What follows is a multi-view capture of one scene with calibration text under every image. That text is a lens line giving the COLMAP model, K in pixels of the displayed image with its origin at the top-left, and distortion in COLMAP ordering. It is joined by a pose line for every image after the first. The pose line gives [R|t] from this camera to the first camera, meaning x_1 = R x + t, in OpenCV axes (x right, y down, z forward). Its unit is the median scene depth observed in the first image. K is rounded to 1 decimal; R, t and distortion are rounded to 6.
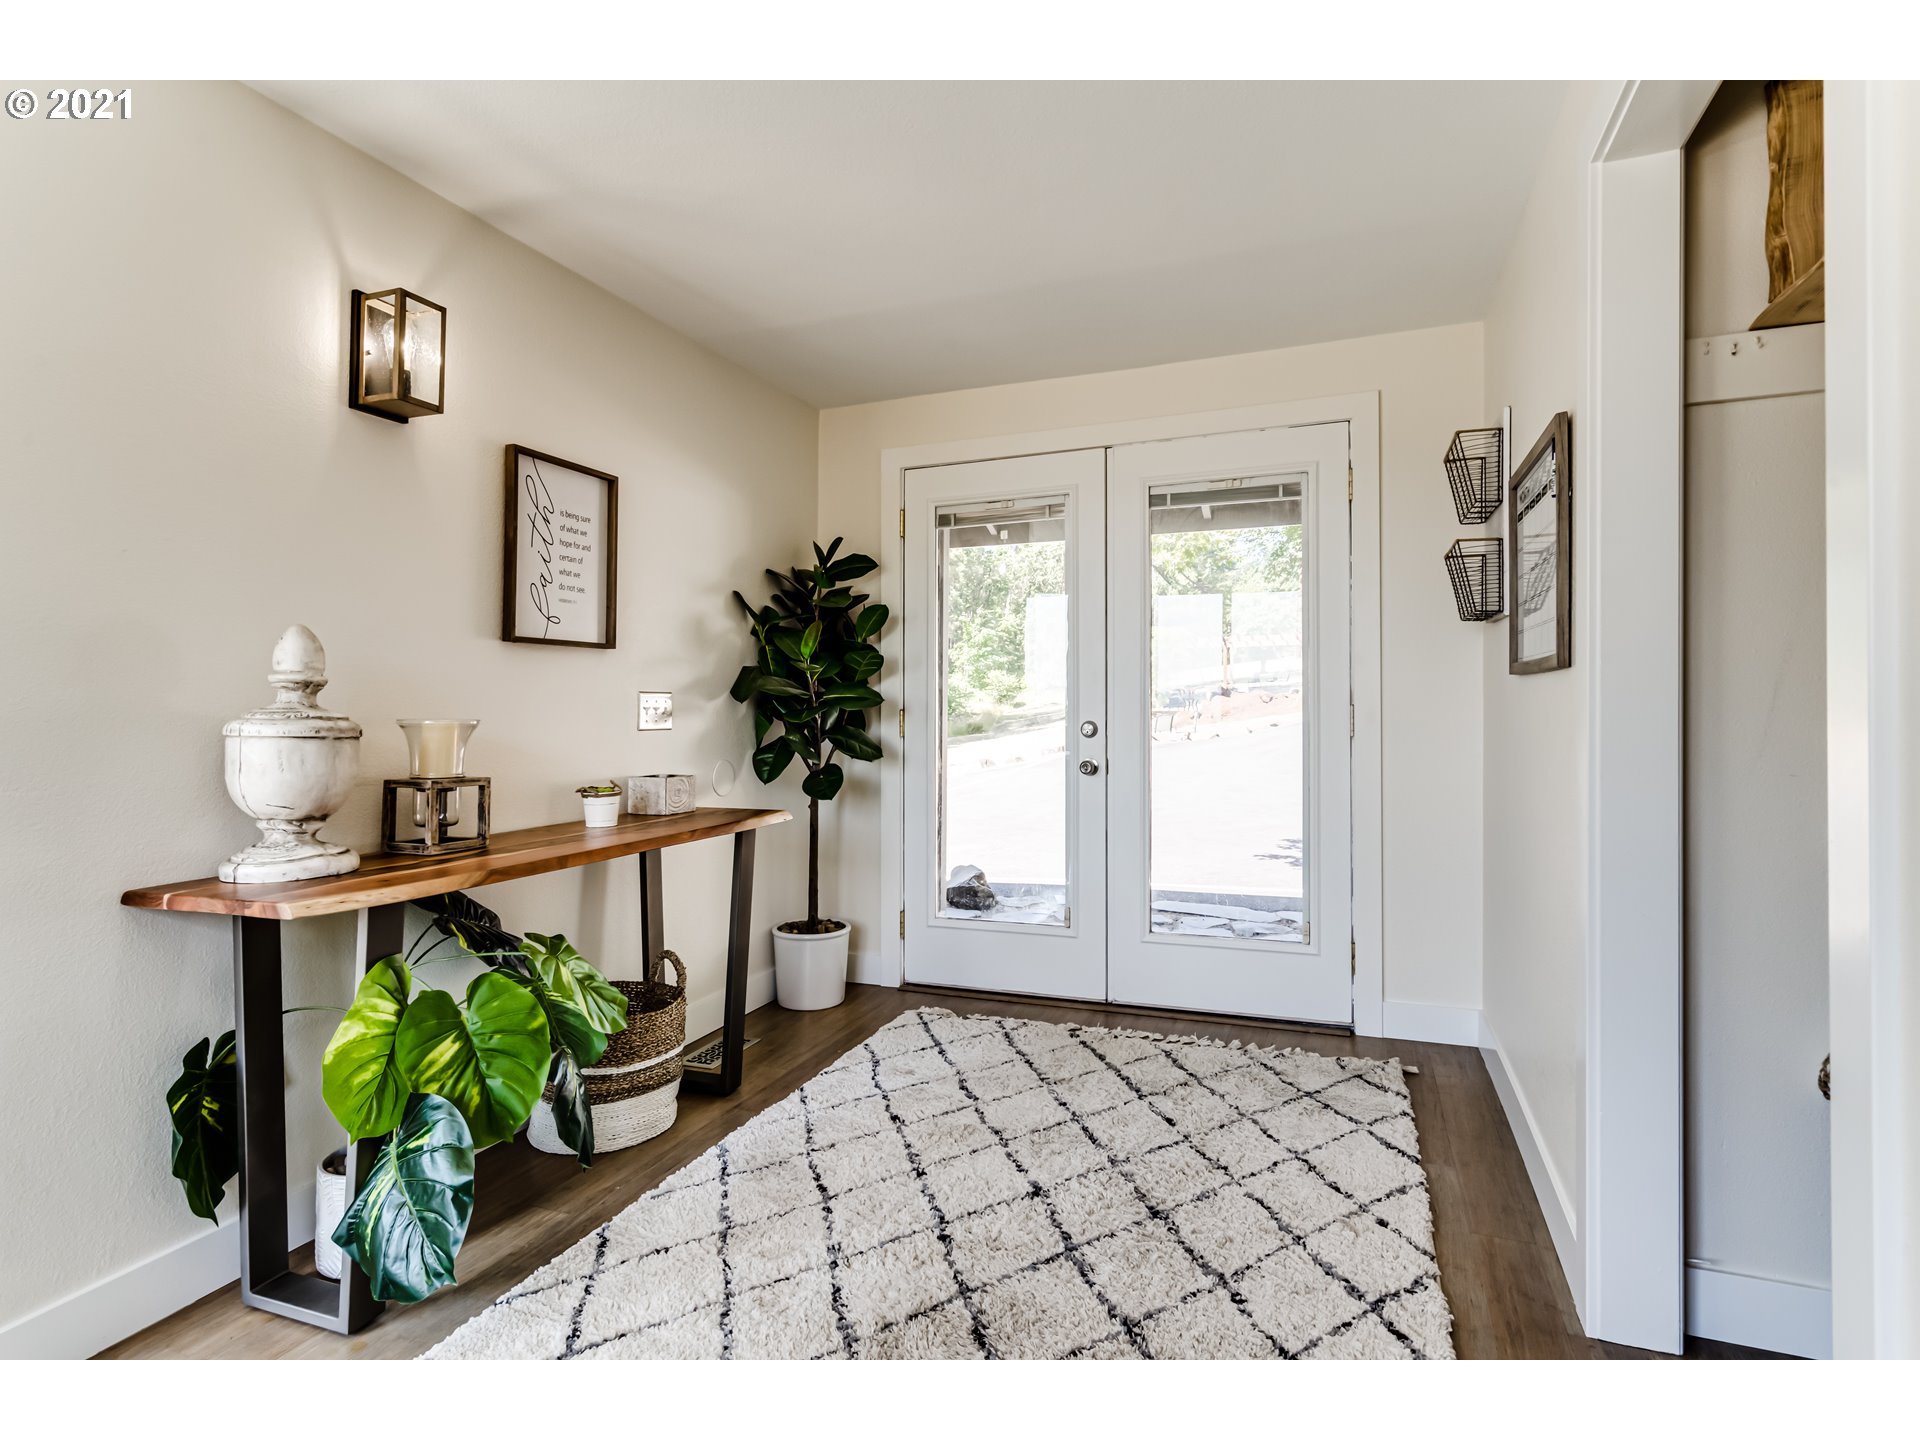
lens RADIAL K [[1026.4, 0, 958.0], [0, 1026.4, 714.2], [0, 0, 1]] dist [-0.000080, 0.000039]
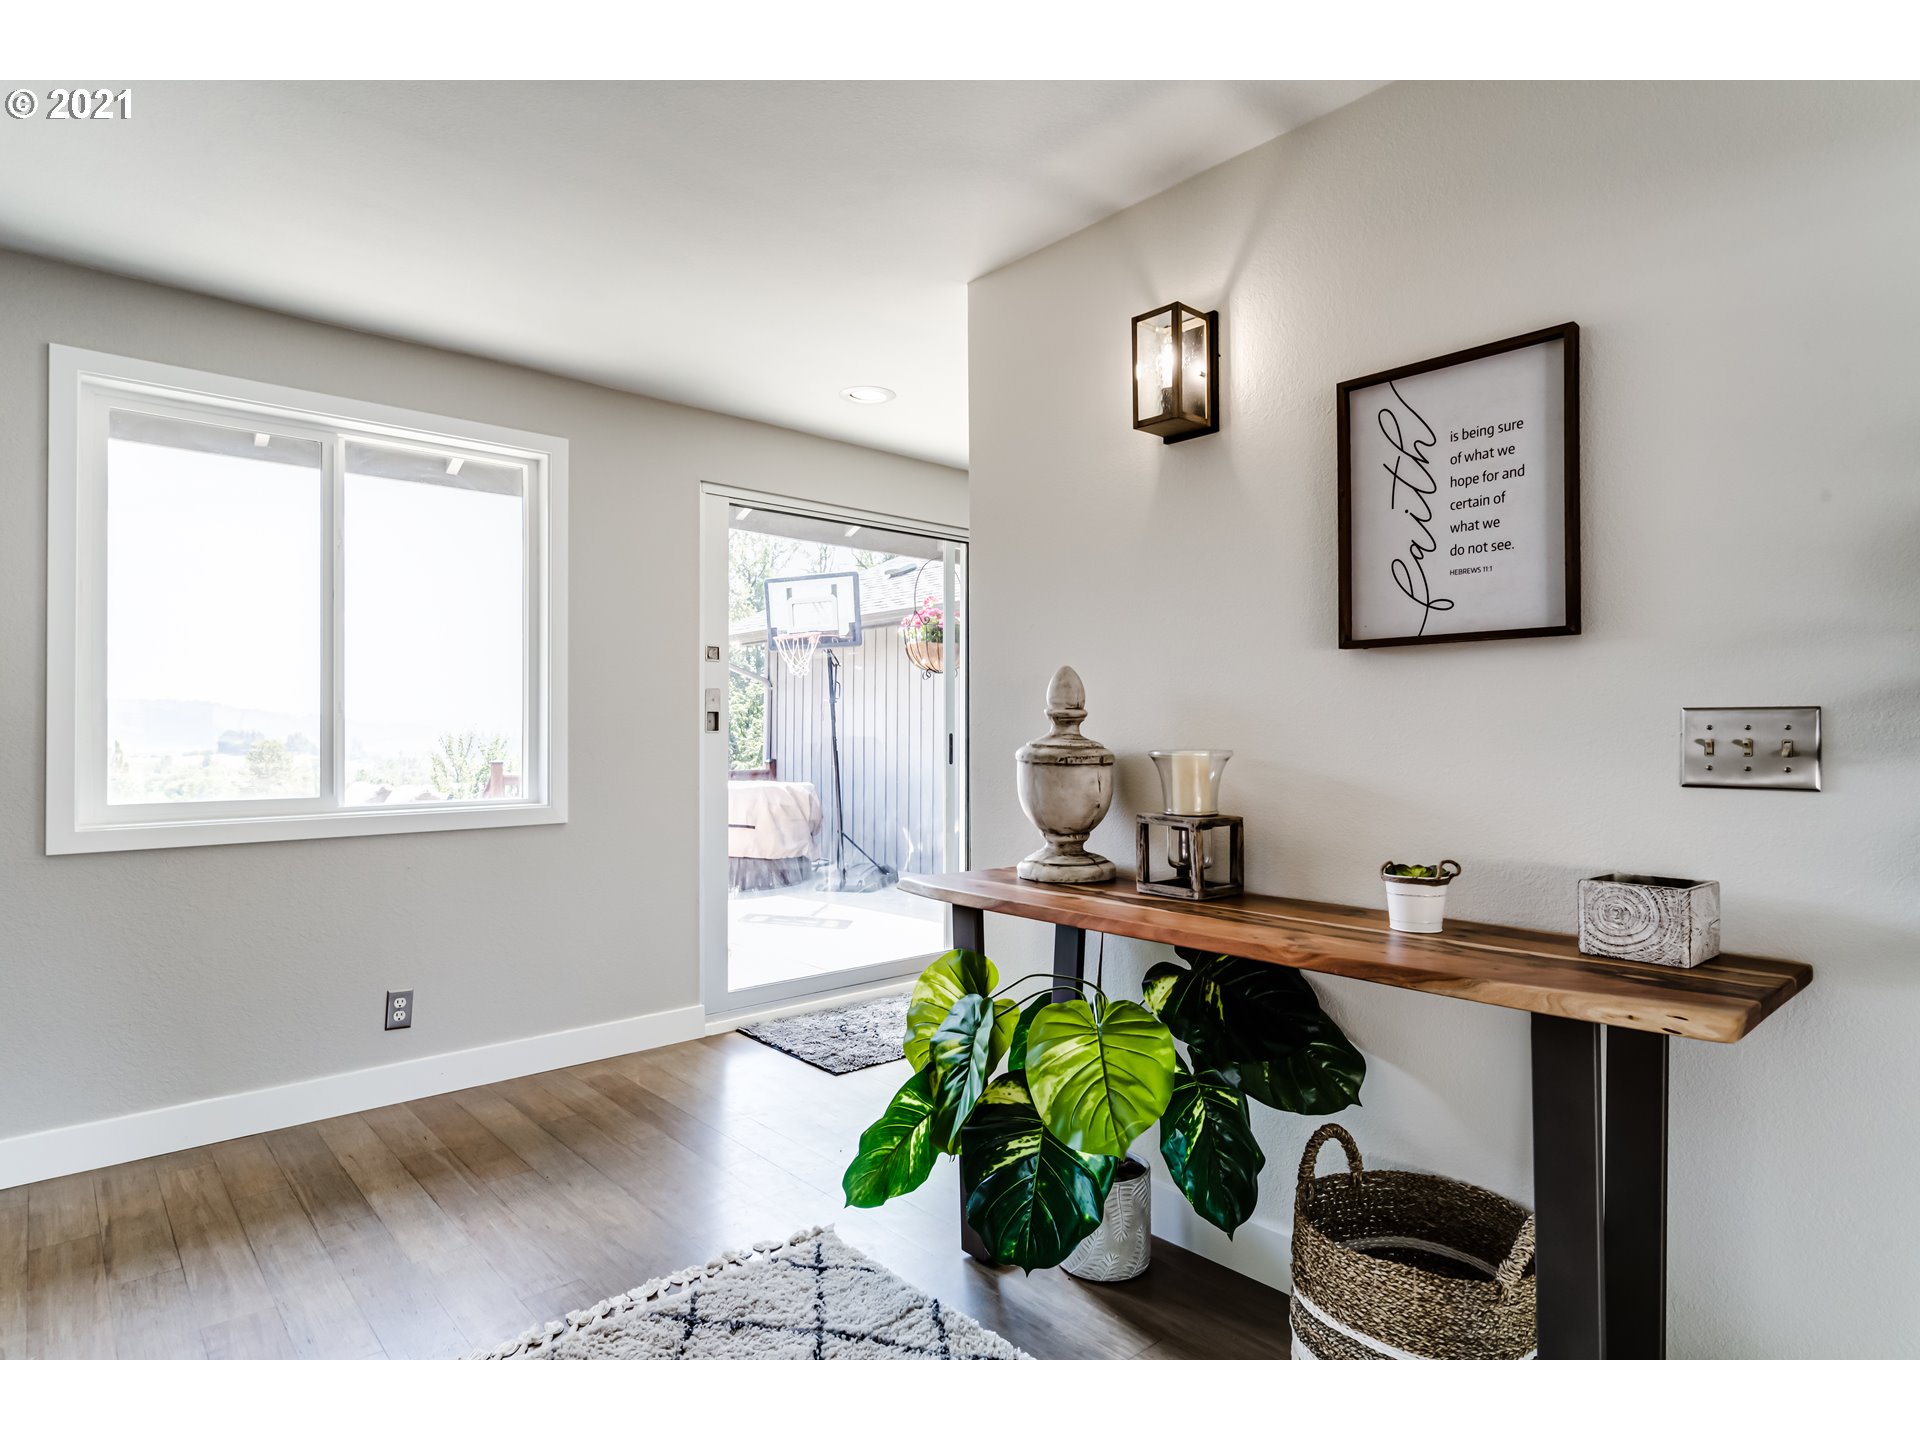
lens RADIAL K [[1026.4, 0, 959.9], [0, 1026.4, 716.3], [0, 0, 1]] dist [-0.000080, 0.000039]
pose [[-0.462006, -0.009023, -0.886831, 0.333387], [-0.002473, 0.999957, -0.008885, -0.014060], [0.886873, -0.001912, -0.462009, 1.040341]]
